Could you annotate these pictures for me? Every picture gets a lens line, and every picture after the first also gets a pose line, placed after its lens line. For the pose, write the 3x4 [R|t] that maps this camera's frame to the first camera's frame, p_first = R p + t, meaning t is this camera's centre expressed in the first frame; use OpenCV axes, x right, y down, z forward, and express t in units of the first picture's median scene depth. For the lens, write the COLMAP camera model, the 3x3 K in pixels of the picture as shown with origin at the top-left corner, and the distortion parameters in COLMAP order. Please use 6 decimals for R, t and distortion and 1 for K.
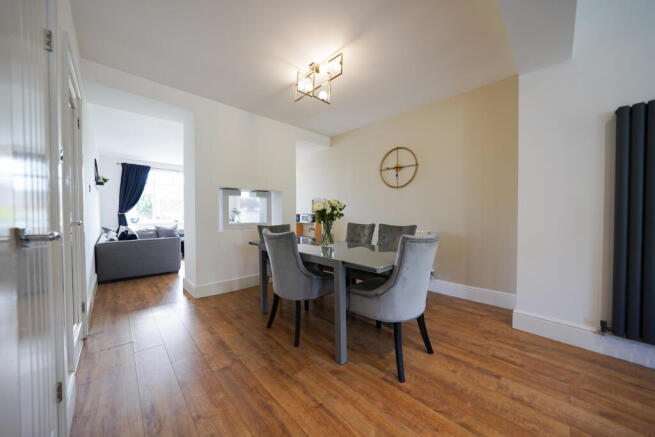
lens RADIAL K [[228.9, 0, 325.9], [0, 228.9, 217.6], [0, 0, 1]] dist [-0.017744, 0.002235]
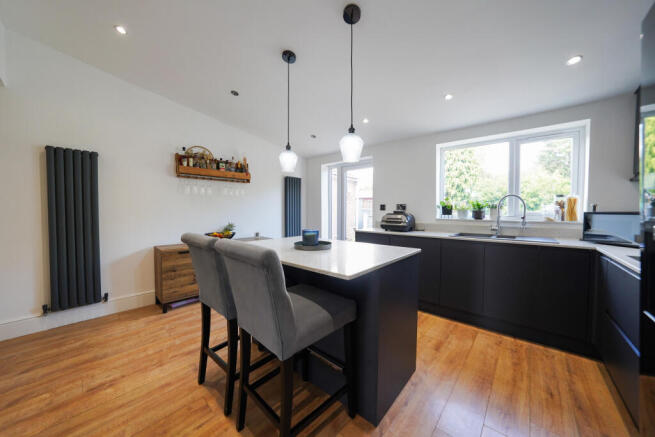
lens RADIAL K [[228.9, 0, 324.9], [0, 228.9, 218.8], [0, 0, 1]] dist [-0.017744, 0.002235]
pose [[-0.082560, -0.031922, 0.996075, -0.092445], [0.021372, 0.999200, 0.033794, -0.026762], [-0.996357, 0.024078, -0.081812, -0.270585]]
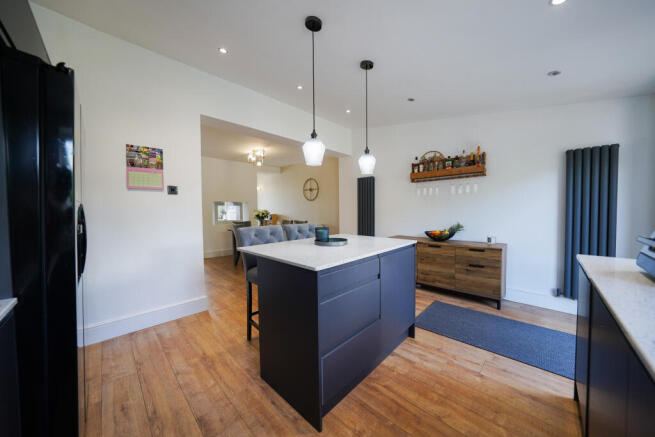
lens RADIAL K [[228.9, 0, 326.4], [0, 228.9, 216.9], [0, 0, 1]] dist [-0.017744, 0.002235]
pose [[0.999449, -0.004351, 0.032915, 0.389583], [0.003980, 0.999928, 0.011316, -0.019908], [-0.032962, -0.011178, 0.999394, -0.870900]]
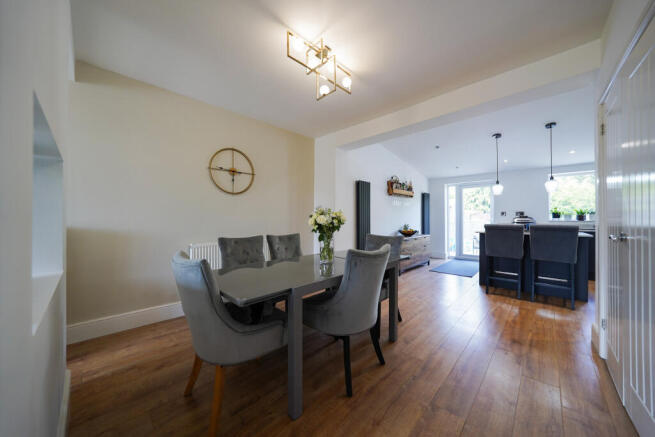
lens RADIAL K [[228.9, 0, 327.5], [0, 228.9, 217.7], [0, 0, 1]] dist [-0.017744, 0.002235]
pose [[-0.044296, 0.008251, 0.998984, -0.596352], [0.022632, 0.999718, -0.007254, -0.025944], [-0.998762, 0.022287, -0.044470, 0.699081]]
